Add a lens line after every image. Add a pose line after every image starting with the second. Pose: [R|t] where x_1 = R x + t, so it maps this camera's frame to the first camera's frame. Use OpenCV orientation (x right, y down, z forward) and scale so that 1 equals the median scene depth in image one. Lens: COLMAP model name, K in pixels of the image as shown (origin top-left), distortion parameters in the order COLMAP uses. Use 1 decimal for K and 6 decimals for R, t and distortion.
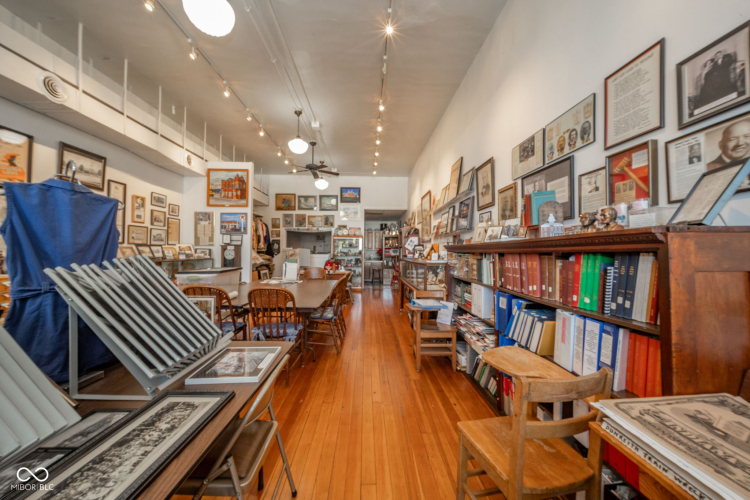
lens RADIAL K [[285.0, 0, 374.0], [0, 285.0, 250.5], [0, 0, 1]] dist [0.001020, 0.000008]
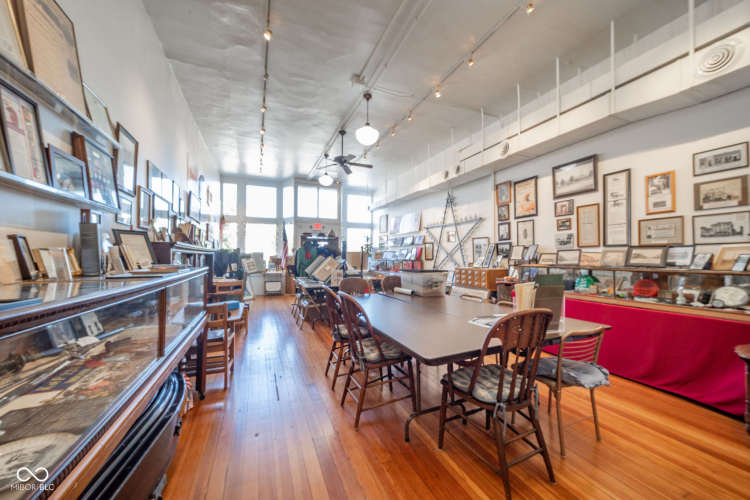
lens RADIAL K [[285.0, 0, 377.5], [0, 285.0, 253.2], [0, 0, 1]] dist [0.001020, 0.000008]
pose [[-0.931841, -0.003752, -0.362848, 0.038493], [0.003317, 0.999817, -0.018858, 0.007061], [0.362852, -0.018776, -0.931657, 1.389745]]
